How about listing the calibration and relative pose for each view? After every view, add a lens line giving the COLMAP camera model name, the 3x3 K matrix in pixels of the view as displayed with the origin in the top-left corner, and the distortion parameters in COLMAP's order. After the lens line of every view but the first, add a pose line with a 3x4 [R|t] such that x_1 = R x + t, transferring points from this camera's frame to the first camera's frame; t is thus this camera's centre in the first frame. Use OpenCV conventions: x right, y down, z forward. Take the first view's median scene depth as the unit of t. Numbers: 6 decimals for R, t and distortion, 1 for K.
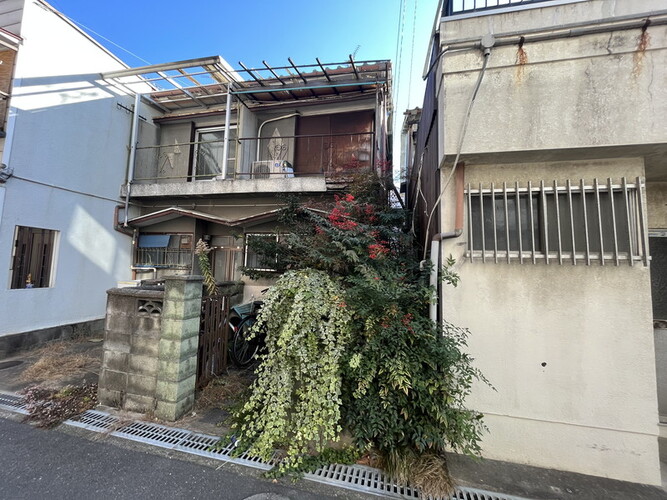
lens RADIAL K [[268.4, 0, 332.4], [0, 268.4, 250.0], [0, 0, 1]] dist [-0.003302, 0.000101]
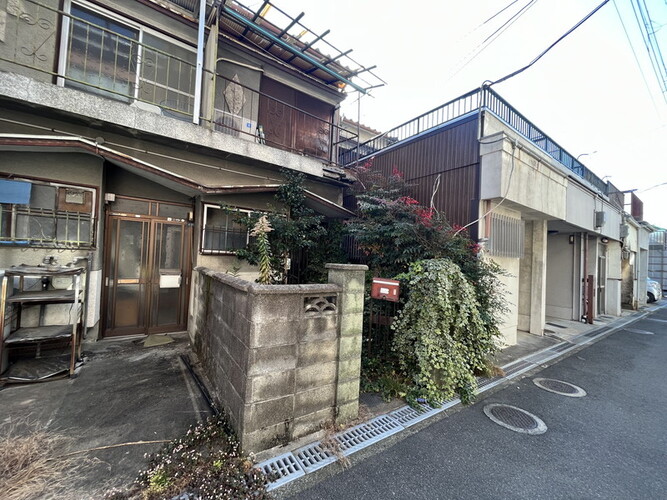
lens RADIAL K [[268.4, 0, 332.4], [0, 268.4, 250.0], [0, 0, 1]] dist [-0.003302, 0.000101]
pose [[0.672886, 0.019656, 0.739485, -1.240575], [-0.080675, 0.995634, 0.046945, 0.007665], [-0.735334, -0.091247, 0.671534, 0.435945]]
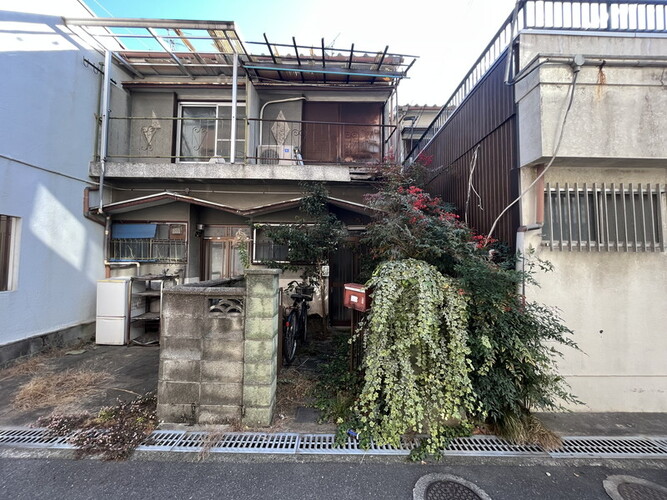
lens RADIAL K [[268.4, 0, 332.4], [0, 268.4, 250.0], [0, 0, 1]] dist [-0.003302, 0.000101]
pose [[0.973661, -0.012596, 0.227651, -0.527136], [0.004374, 0.999321, 0.036585, -0.002822], [-0.227958, -0.034626, 0.973055, 0.063243]]
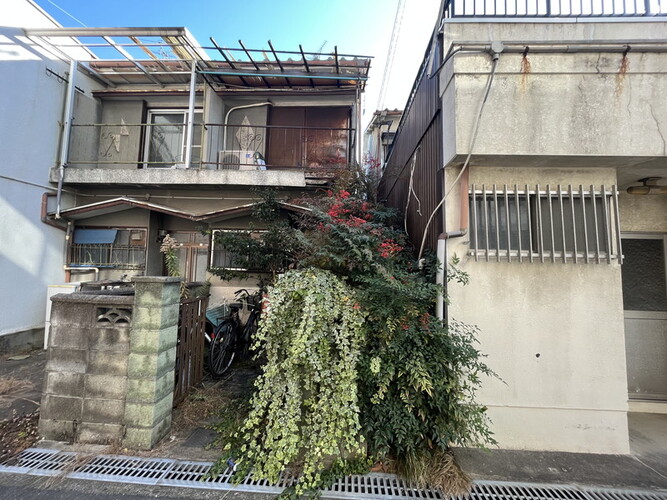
lens RADIAL K [[268.4, 0, 332.4], [0, 268.4, 250.0], [0, 0, 1]] dist [-0.003302, 0.000101]
pose [[0.984152, 0.004254, 0.177278, -0.160770], [-0.005496, 0.999964, 0.006517, 0.000568], [-0.177244, -0.007388, 0.984139, 0.065796]]
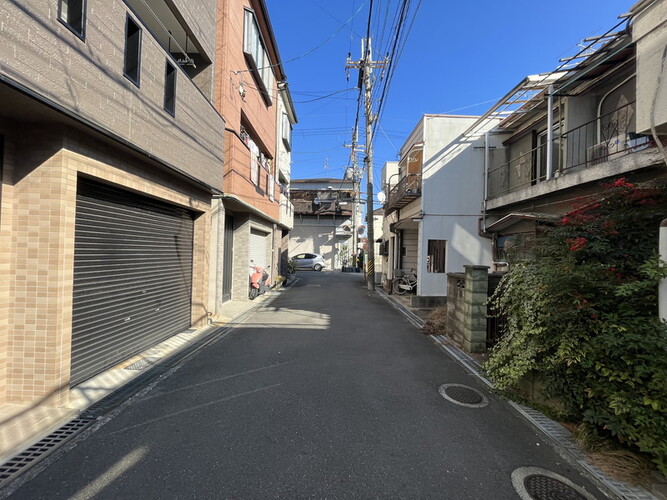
lens RADIAL K [[268.4, 0, 332.4], [0, 268.4, 250.0], [0, 0, 1]] dist [-0.003302, 0.000101]
pose [[0.227241, -0.039866, -0.973022, 0.778178], [0.049645, 0.998337, -0.029309, 0.008267], [0.972572, -0.041646, 0.228842, -0.167519]]
